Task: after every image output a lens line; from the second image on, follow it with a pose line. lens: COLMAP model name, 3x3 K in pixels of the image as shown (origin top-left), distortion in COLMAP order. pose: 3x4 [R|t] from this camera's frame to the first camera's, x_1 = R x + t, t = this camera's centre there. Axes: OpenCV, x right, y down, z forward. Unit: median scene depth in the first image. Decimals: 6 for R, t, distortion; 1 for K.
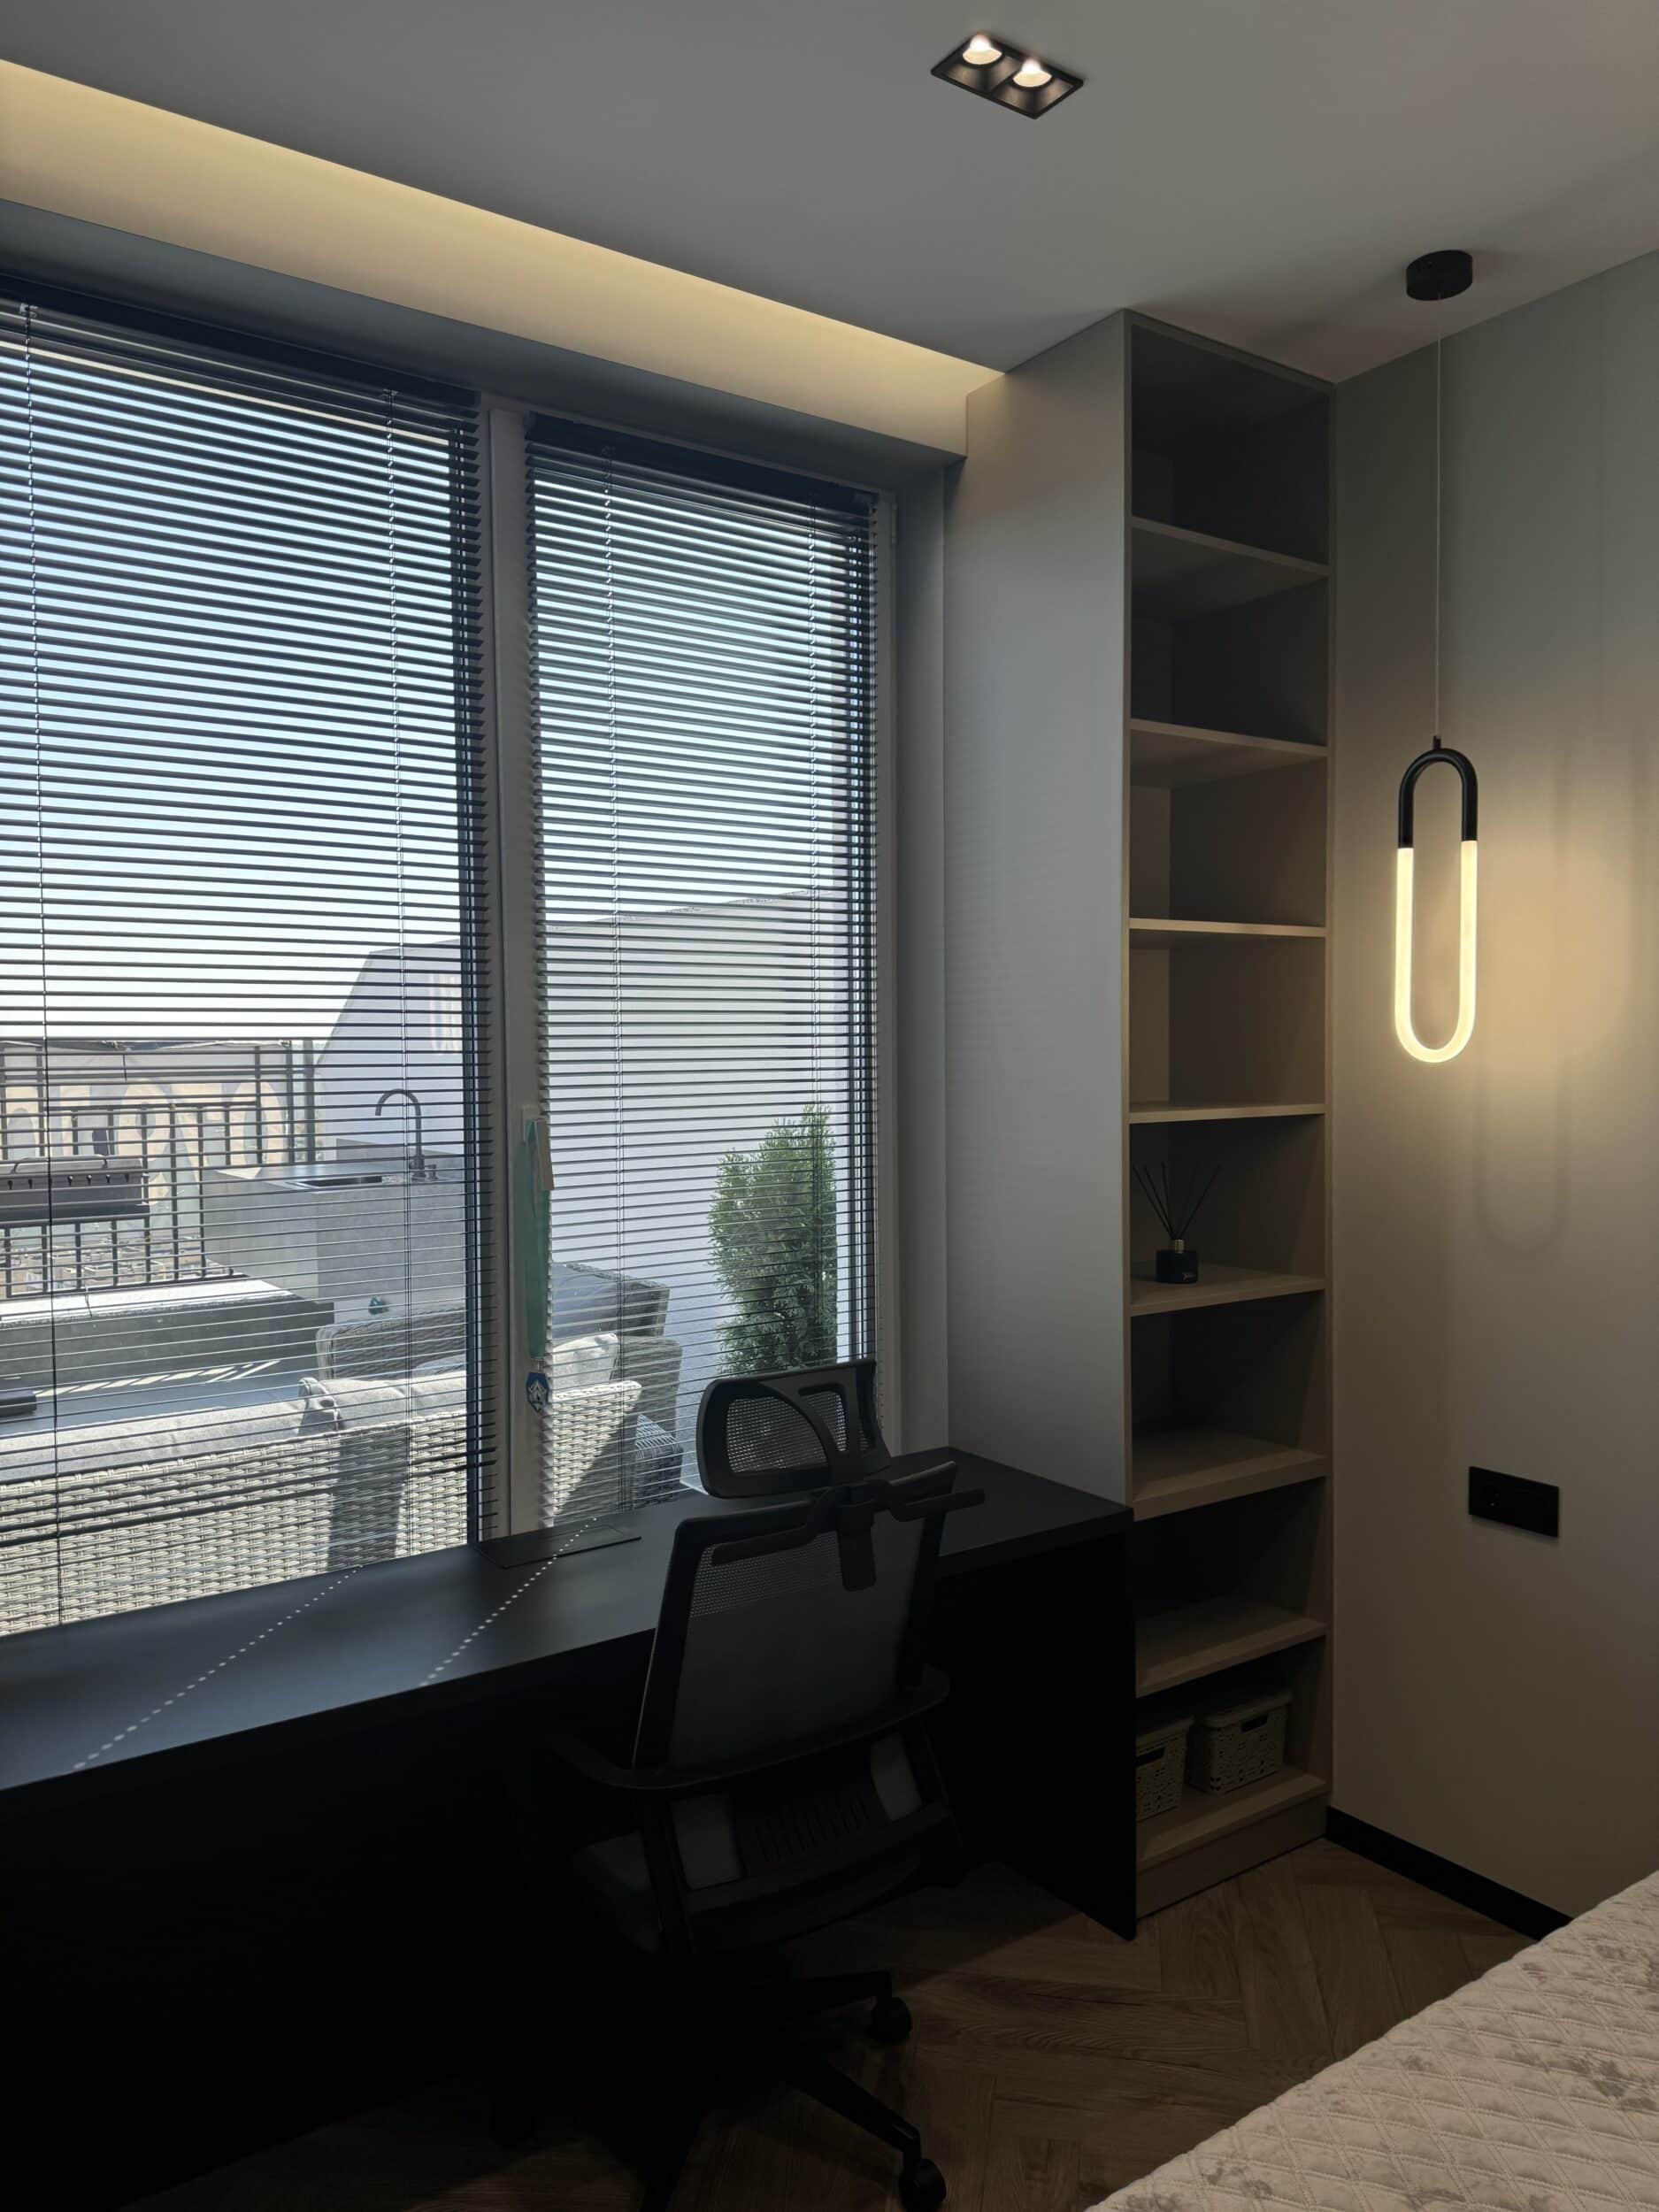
lens RADIAL K [[1578.4, 0, 829.5], [0, 1578.4, 1106.0], [0, 0, 1]] dist [-0.002183, -0.002930]
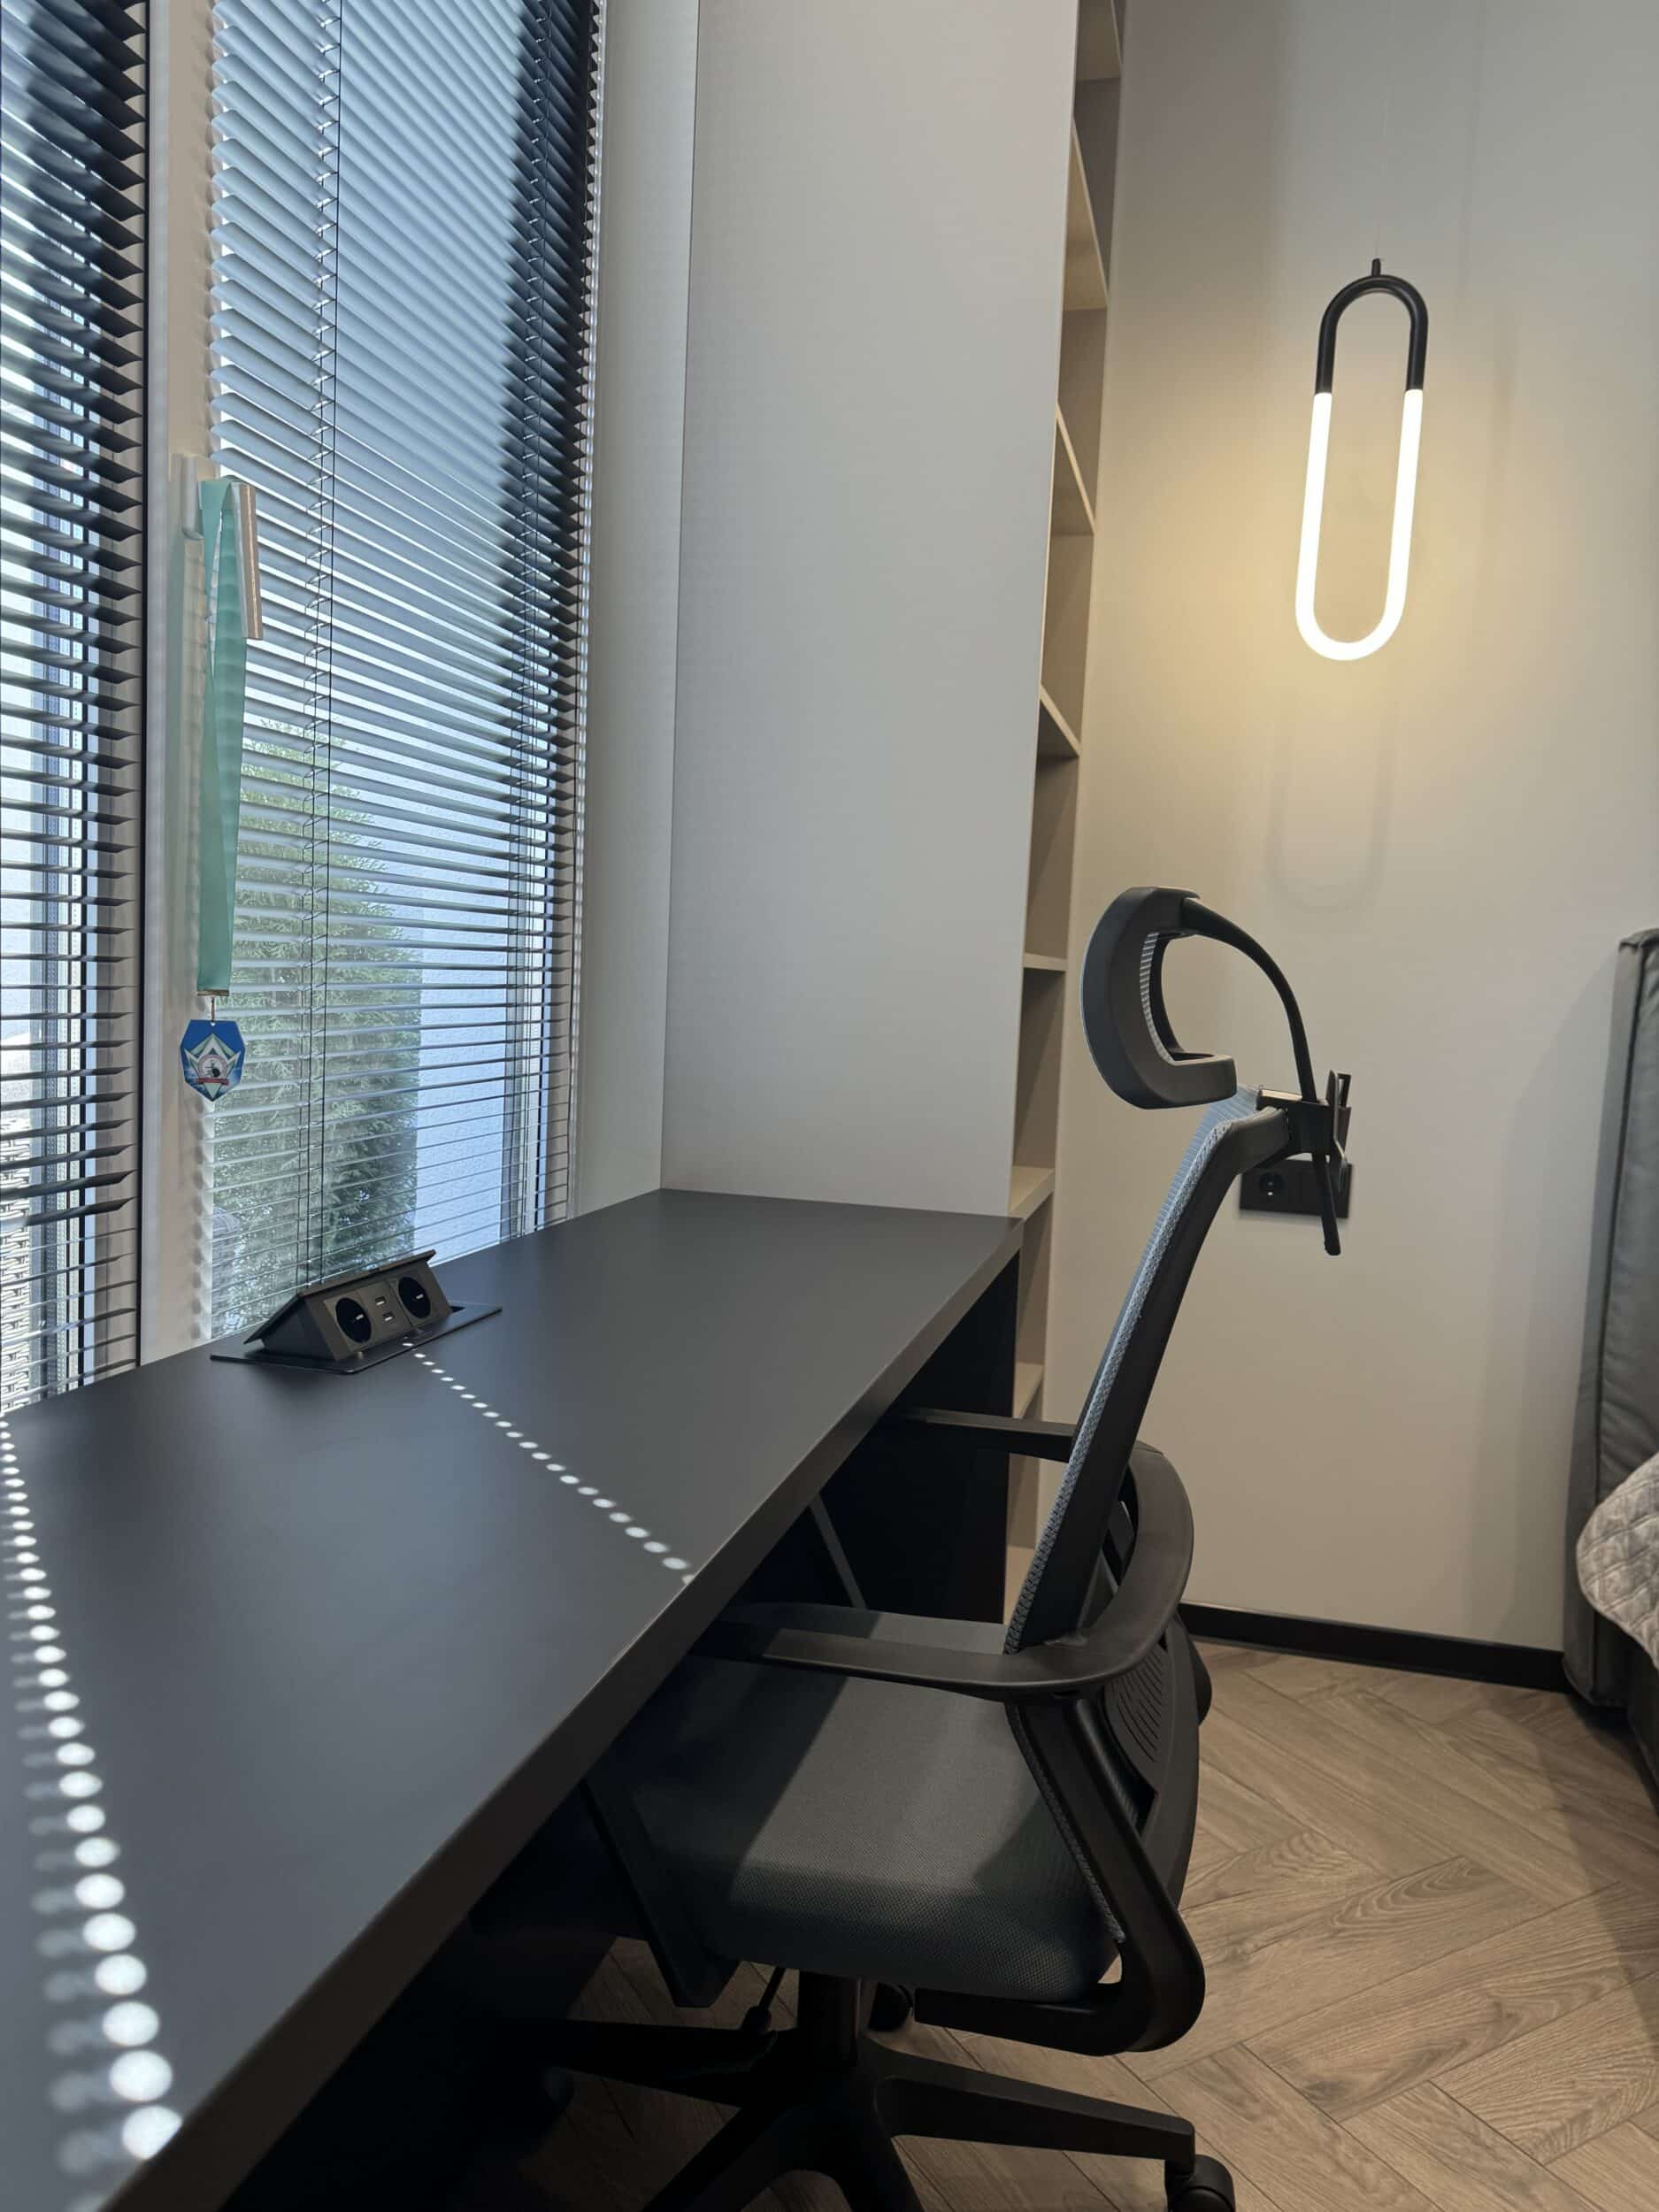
lens RADIAL K [[1556.1, 0, 829.5], [0, 1556.1, 1106.0], [0, 0, 1]] dist [0.006446, -0.001503]
pose [[0.764951, -0.015285, 0.643907, -0.351403], [-0.023690, 0.998374, 0.051842, 0.165543], [-0.643652, -0.054910, 0.763346, 0.499962]]
